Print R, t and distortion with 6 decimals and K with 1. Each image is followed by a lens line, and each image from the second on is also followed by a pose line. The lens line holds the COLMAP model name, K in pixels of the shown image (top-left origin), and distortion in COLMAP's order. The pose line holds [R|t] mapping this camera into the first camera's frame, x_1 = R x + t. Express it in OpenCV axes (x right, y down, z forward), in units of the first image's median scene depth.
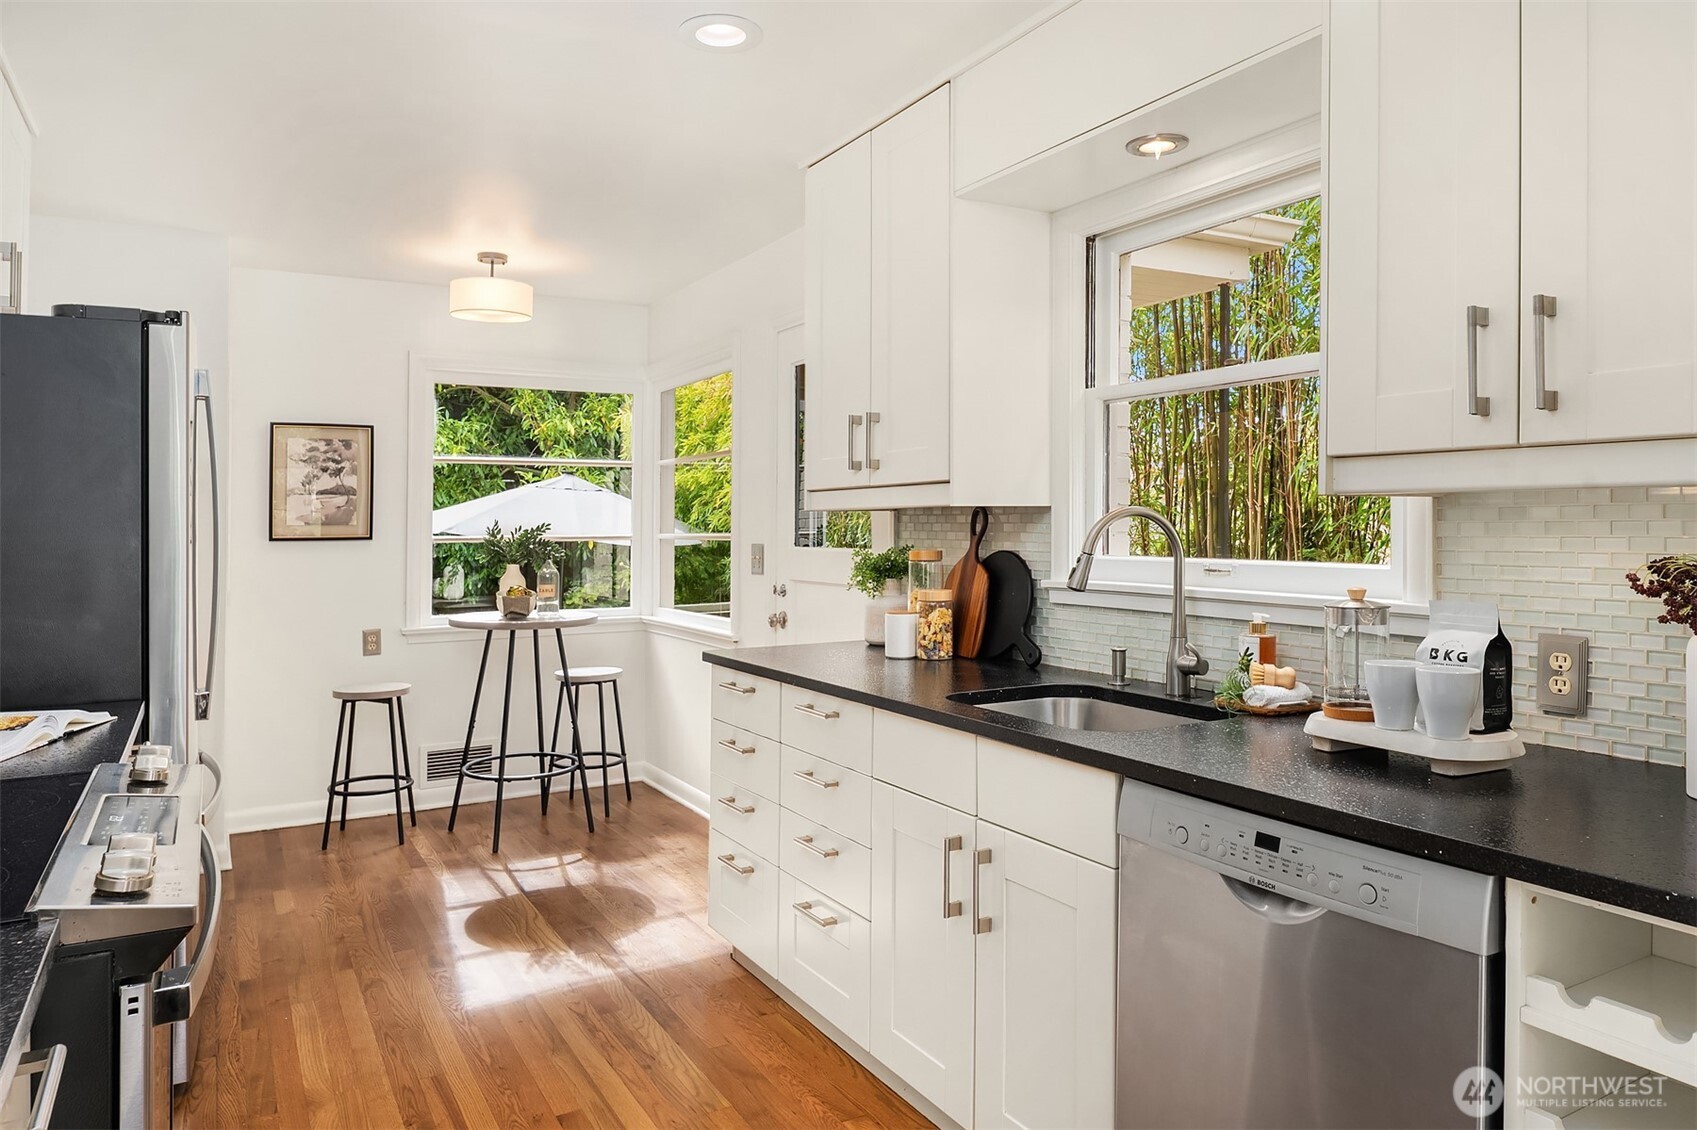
lens RADIAL K [[1101.3, 0, 853.1], [0, 1101.3, 530.2], [0, 0, 1]] dist [0.004790, 0.001905]
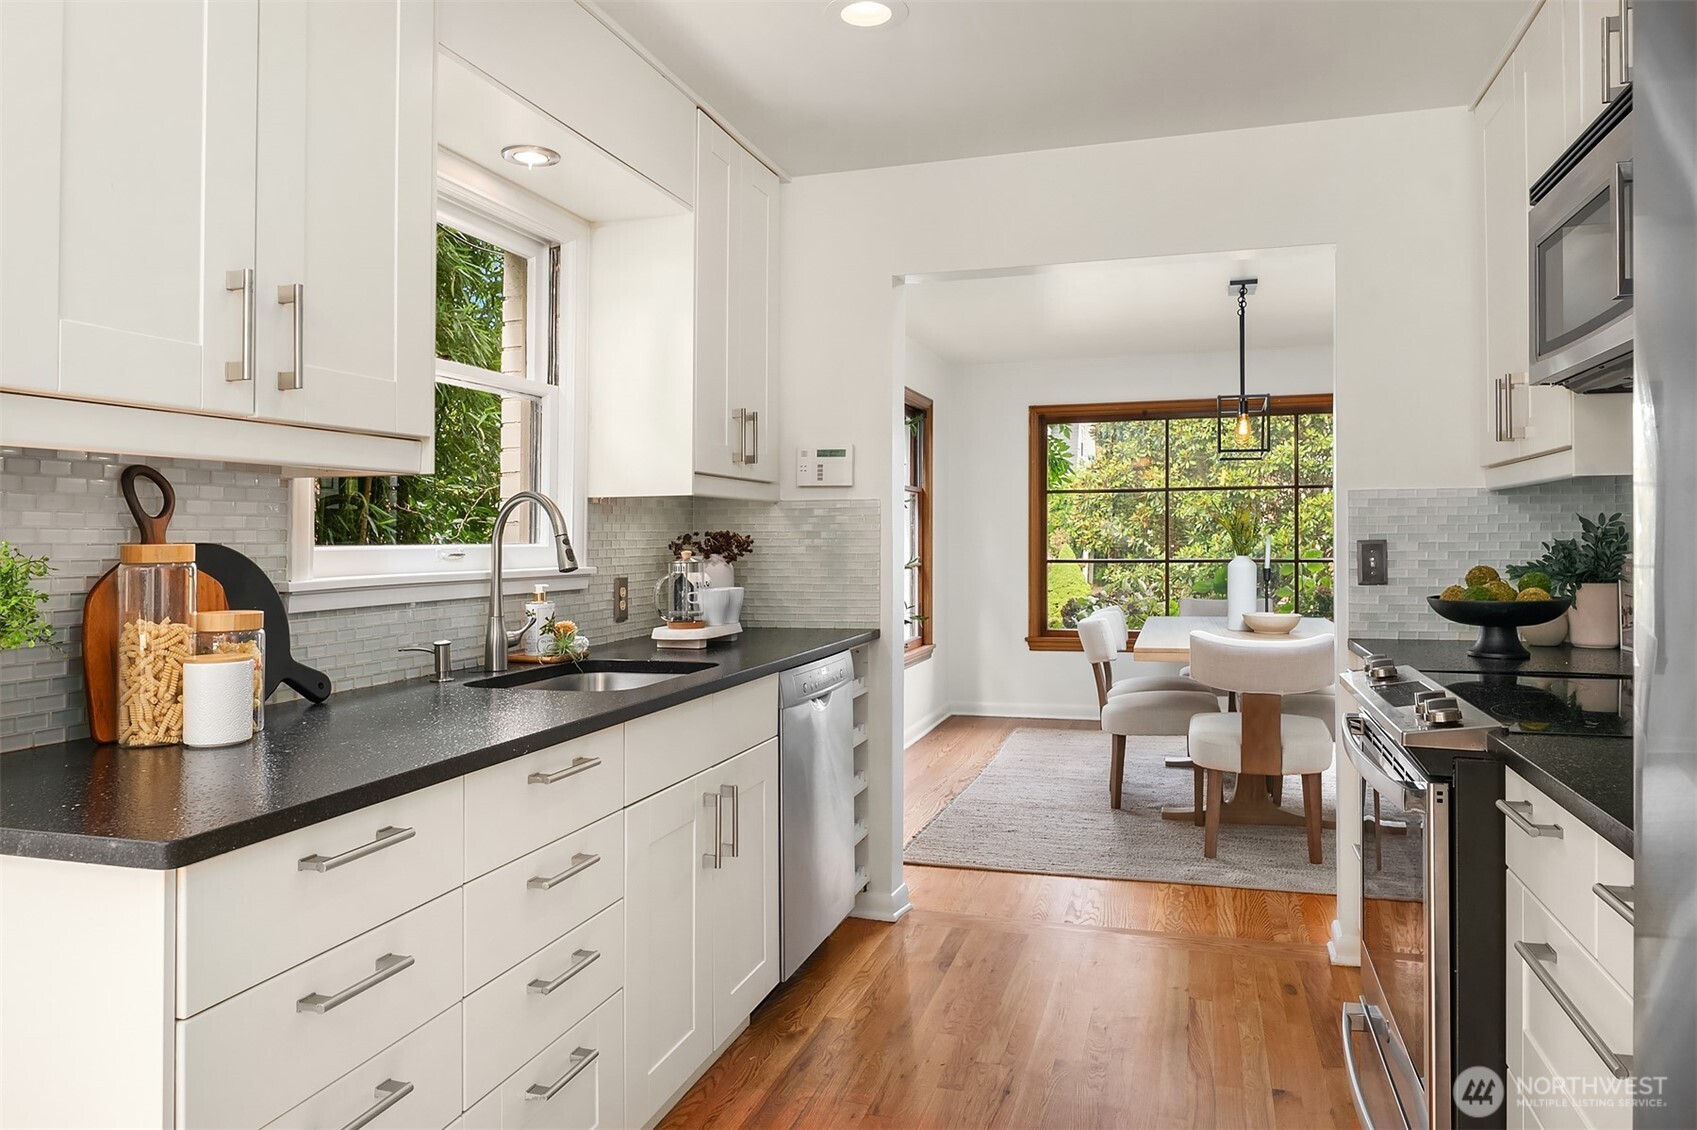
lens RADIAL K [[1101.3, 0, 853.1], [0, 1101.3, 530.2], [0, 0, 1]] dist [0.004790, 0.001905]
pose [[-0.720072, 0.007446, 0.693859, -0.637495], [-0.001822, 0.999919, -0.012621, 0.021705], [-0.693897, -0.010352, -0.720000, 1.378769]]
